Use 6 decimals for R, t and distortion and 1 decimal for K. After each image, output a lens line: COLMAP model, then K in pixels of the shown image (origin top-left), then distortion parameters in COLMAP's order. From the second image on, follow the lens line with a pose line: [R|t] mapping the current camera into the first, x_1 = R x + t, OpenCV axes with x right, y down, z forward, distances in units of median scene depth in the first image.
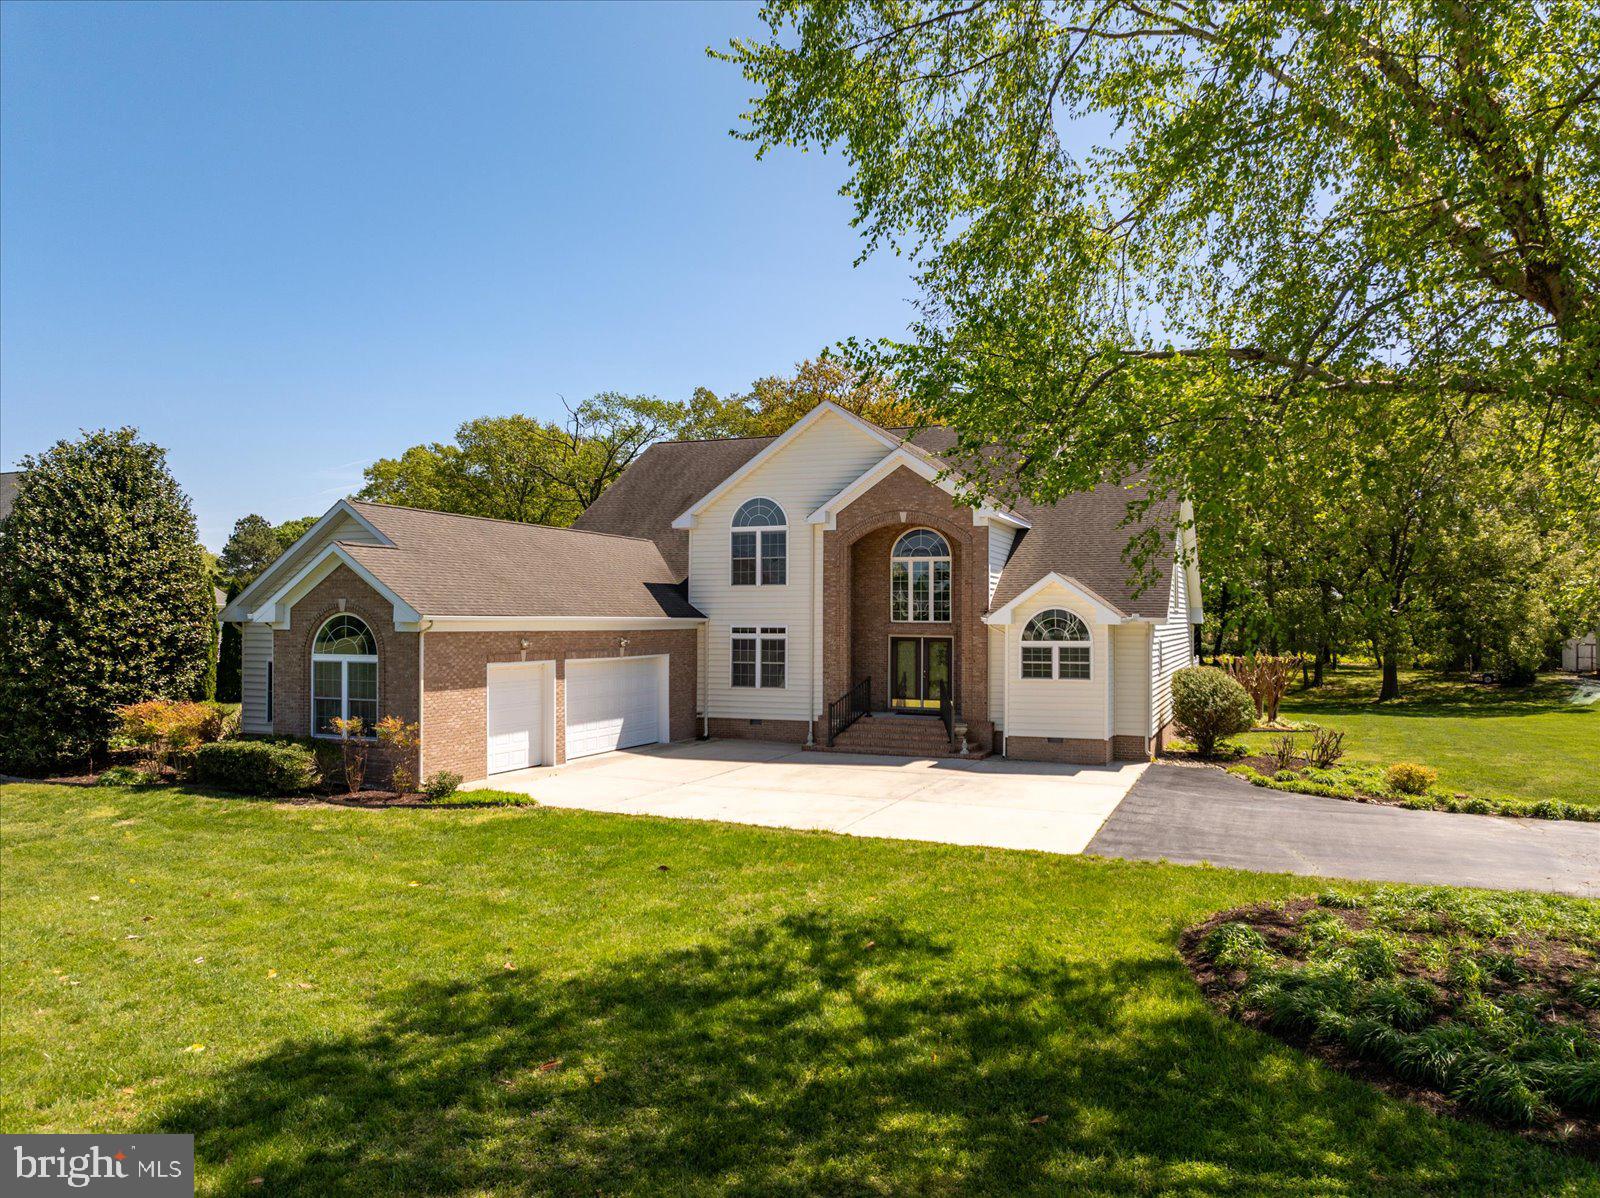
lens RADIAL K [[1123.0, 0, 807.9], [0, 1123.0, 593.1], [0, 0, 1]] dist [-0.002823, -0.054588]
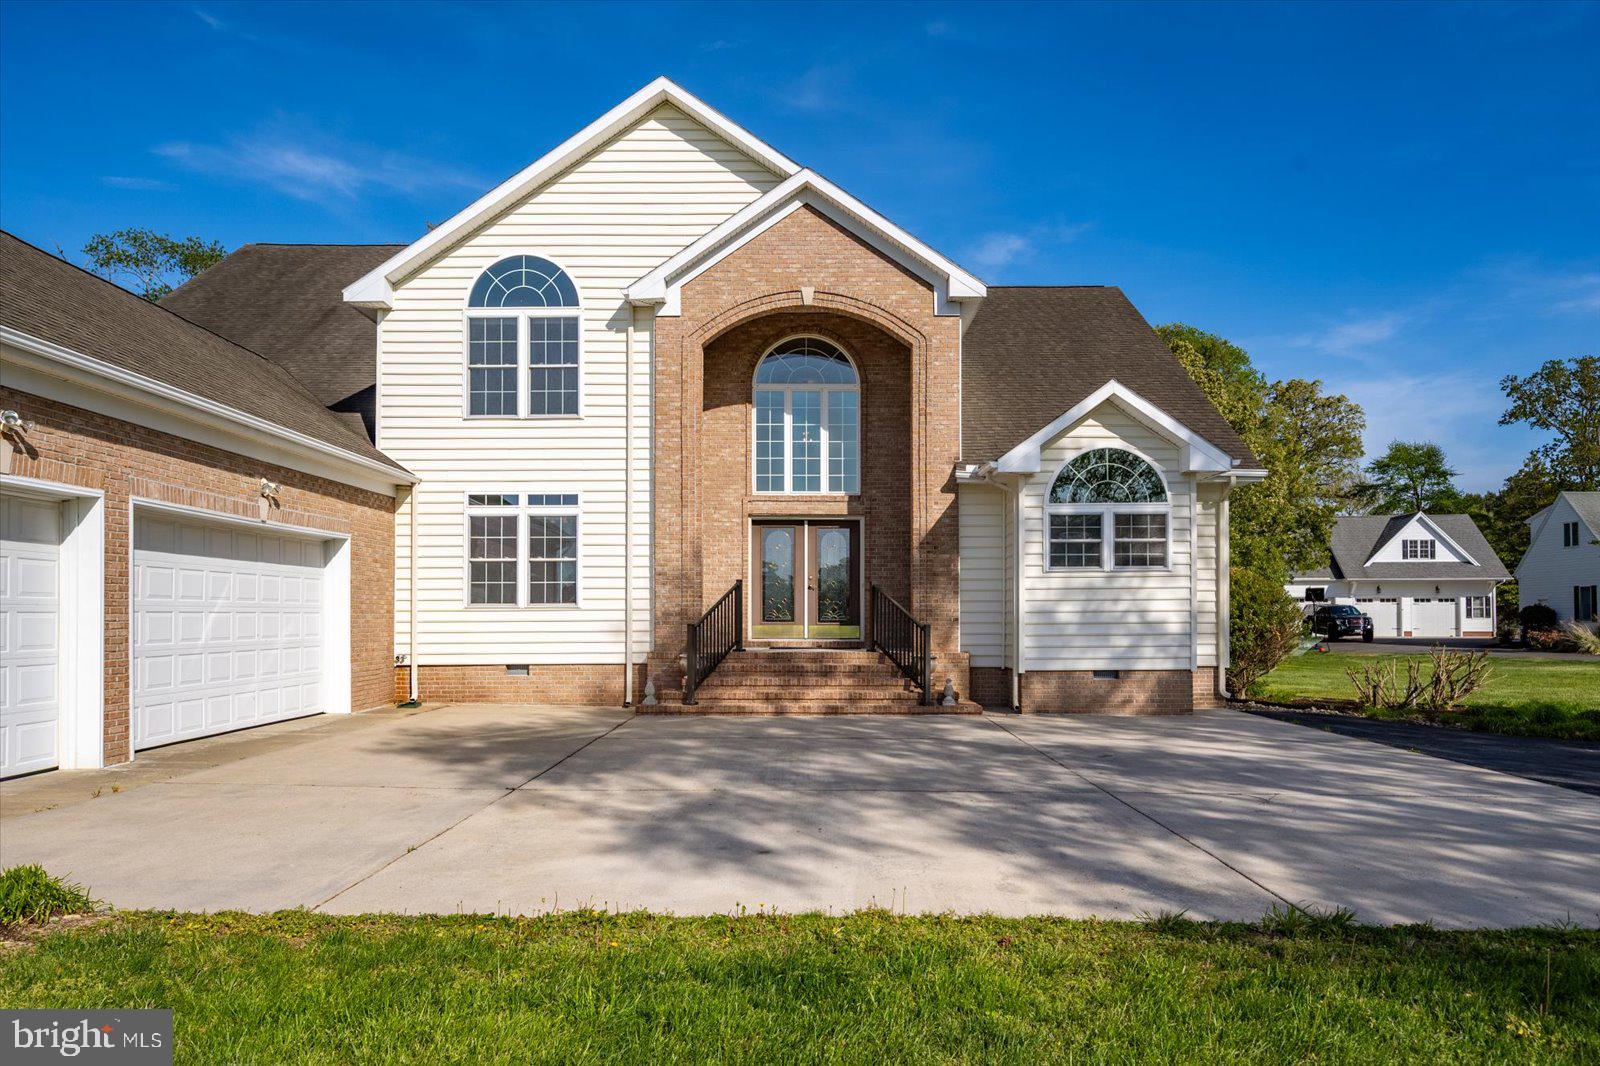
lens RADIAL K [[1100.2, 0, 794.4], [0, 1100.2, 589.8], [0, 0, 1]] dist [0.003446, 0.004150]
pose [[0.926551, 0.003009, 0.376158, -0.126946], [-0.004142, 0.999989, 0.002205, 0.077824], [-0.376147, -0.003601, 0.926553, 0.479995]]
